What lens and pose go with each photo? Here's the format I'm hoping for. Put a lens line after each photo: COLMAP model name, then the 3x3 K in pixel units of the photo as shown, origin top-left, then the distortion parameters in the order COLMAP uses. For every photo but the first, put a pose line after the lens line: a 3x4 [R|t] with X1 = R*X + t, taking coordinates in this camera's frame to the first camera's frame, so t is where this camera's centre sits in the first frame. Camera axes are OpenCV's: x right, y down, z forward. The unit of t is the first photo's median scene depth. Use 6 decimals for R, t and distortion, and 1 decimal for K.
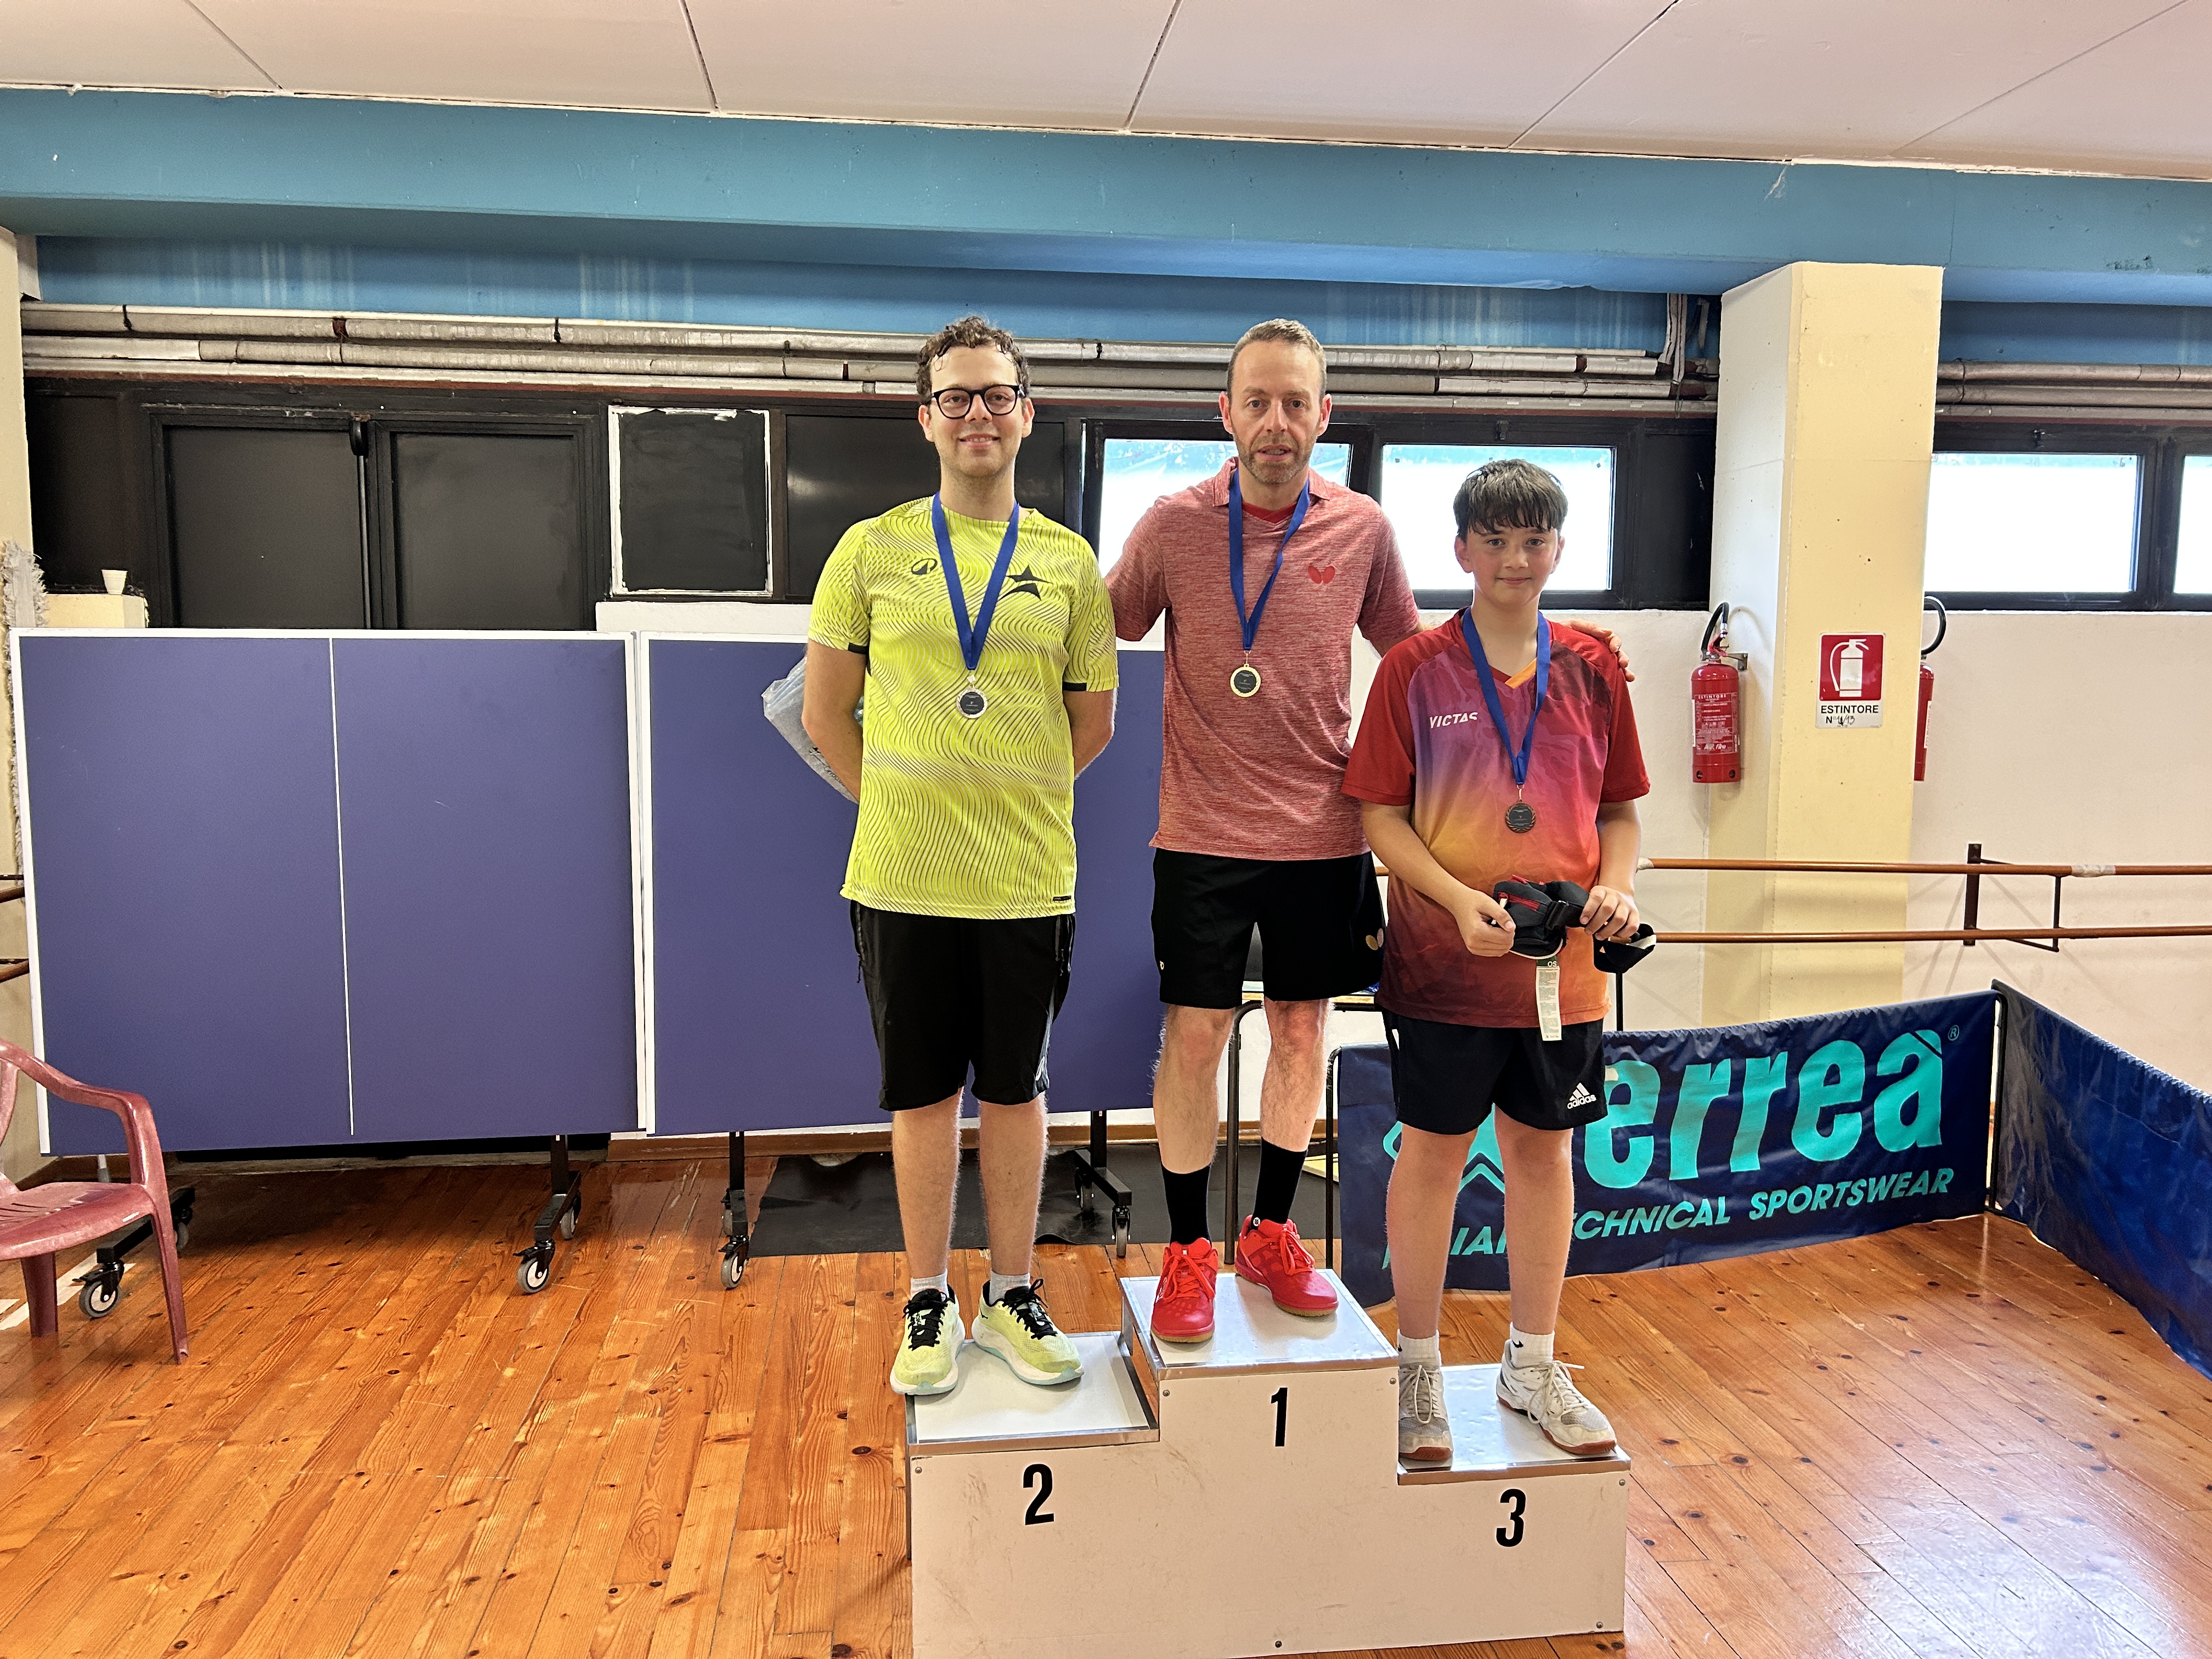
lens RADIAL K [[1683.4, 0, 1100.4], [0, 1683.4, 825.3], [0, 0, 1]] dist [0.040692, -0.001727]
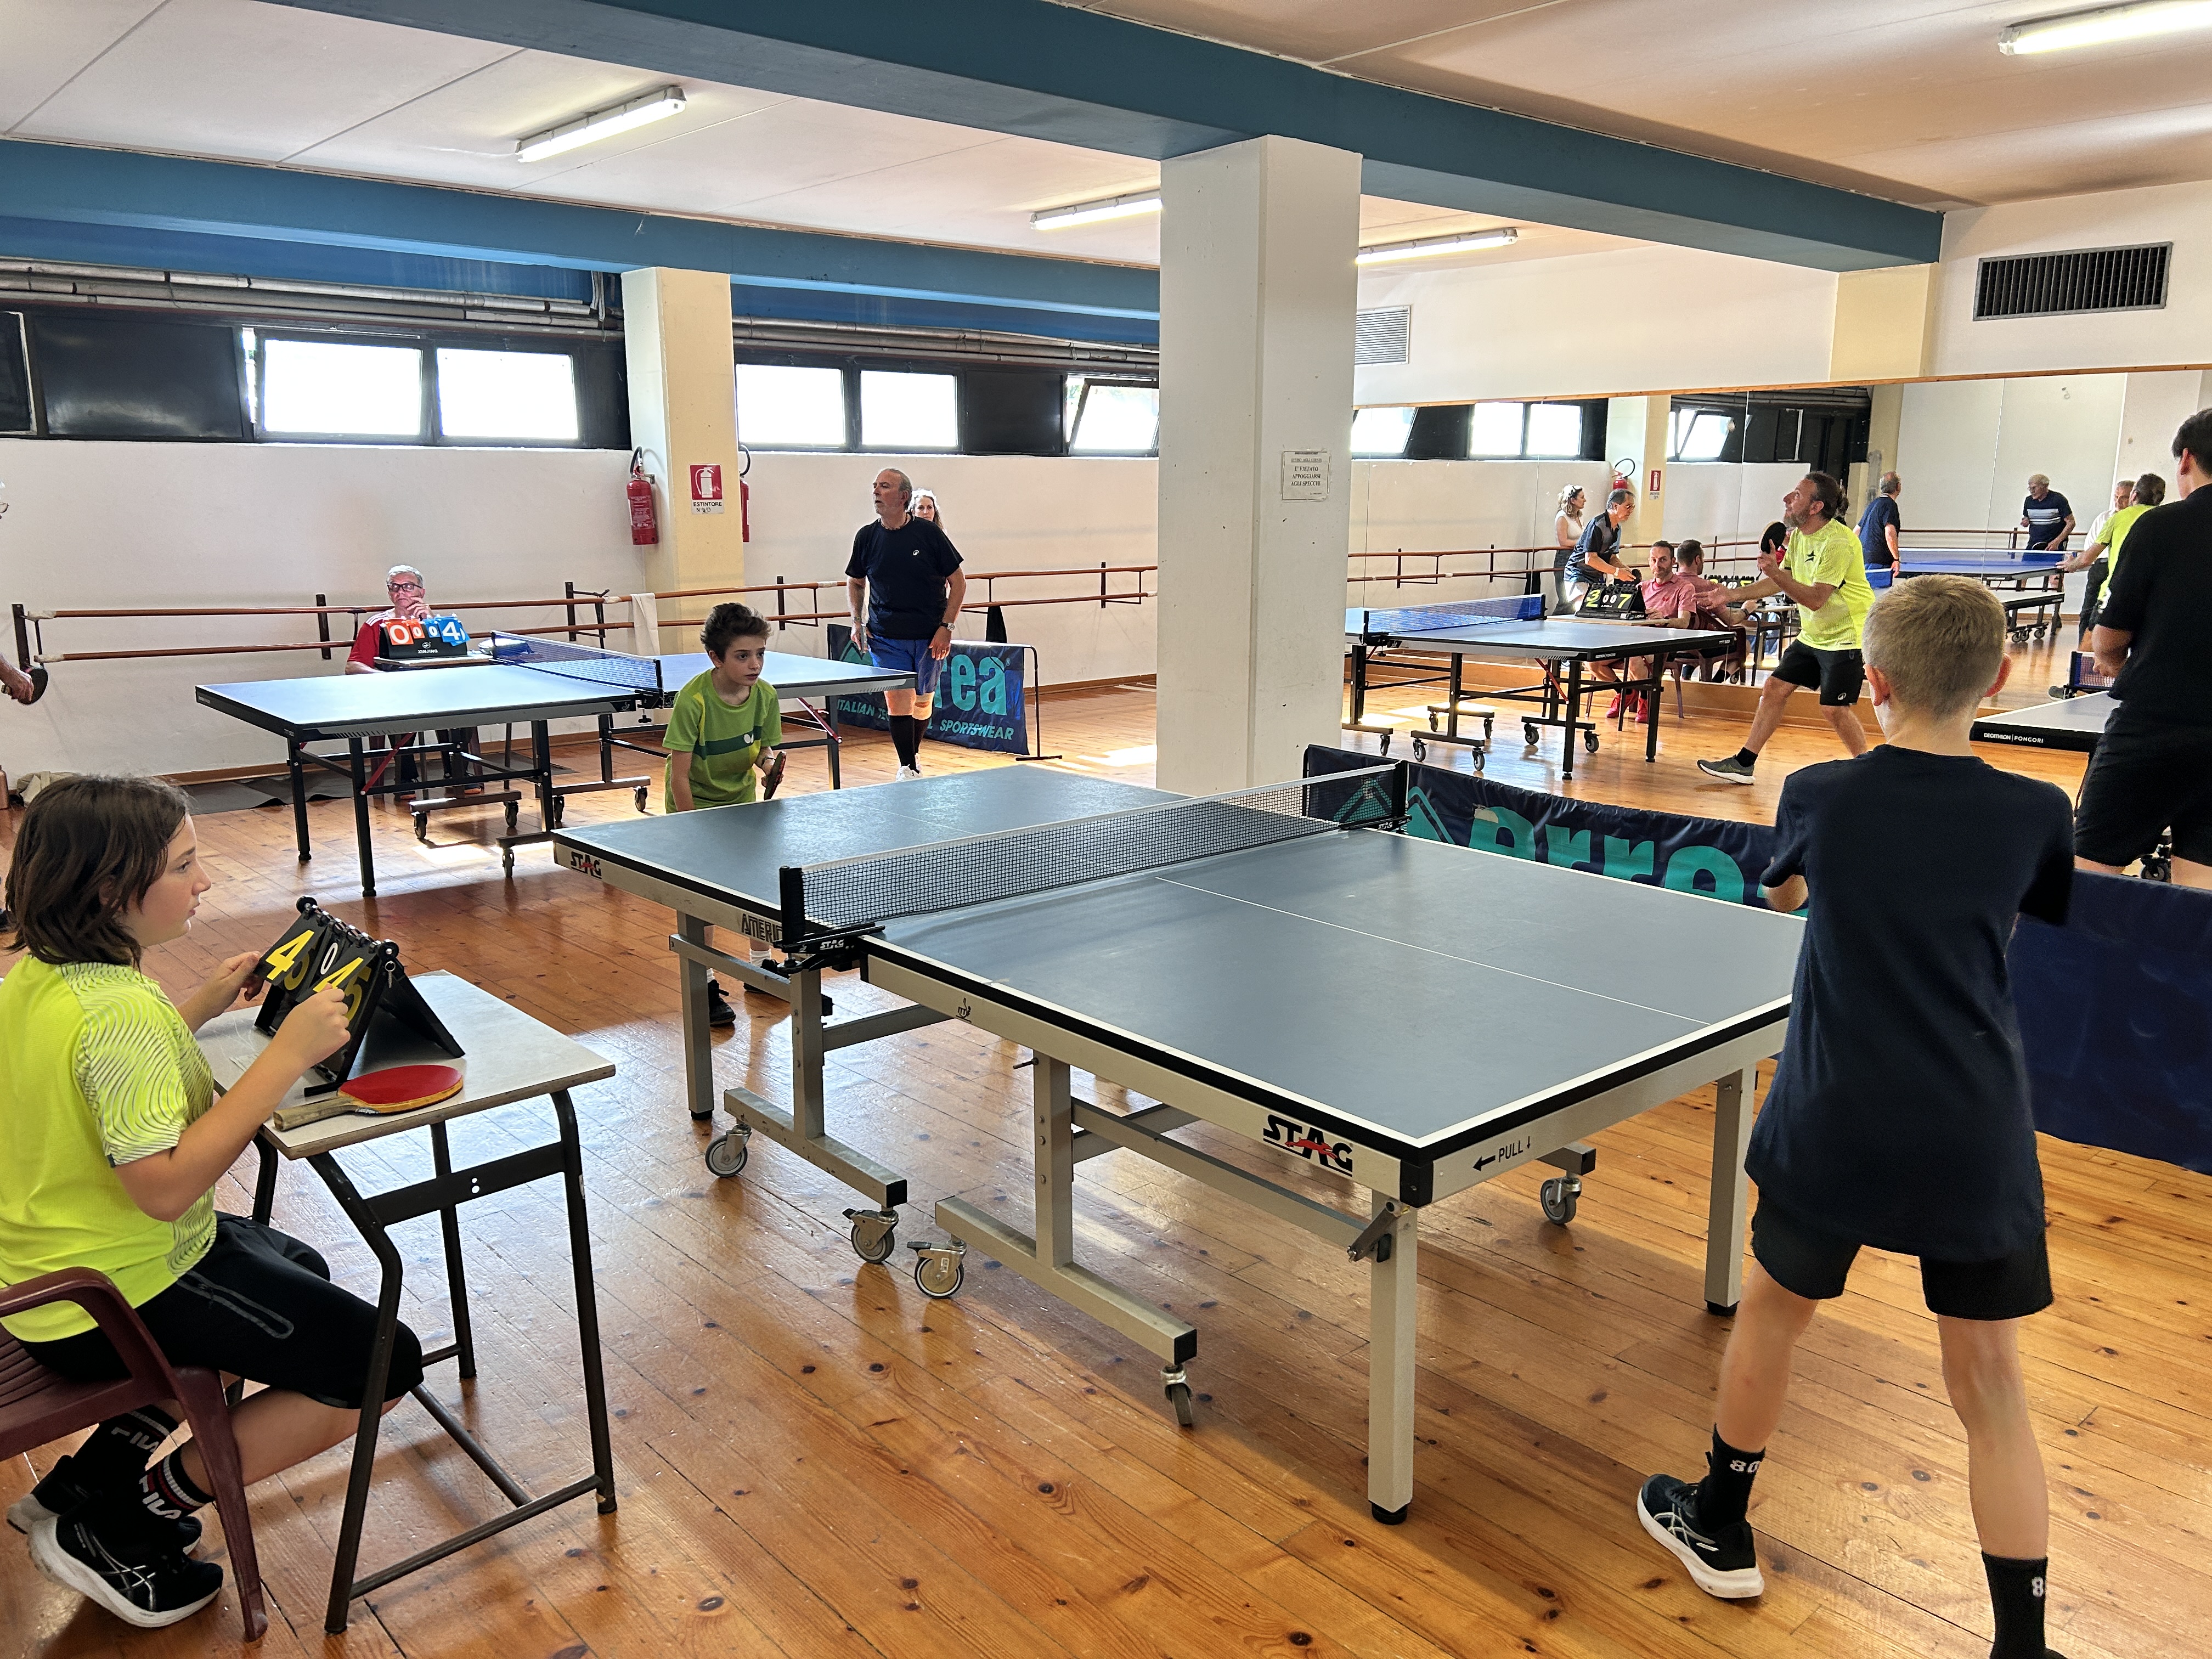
lens RADIAL K [[1683.4, 0, 1095.7], [0, 1683.4, 828.4], [0, 0, 1]] dist [0.040692, -0.001727]
pose [[0.821060, -0.121026, 0.557865, -0.305053], [0.058113, 0.989911, 0.129226, 0.071630], [-0.567876, -0.073683, 0.819809, -0.830916]]
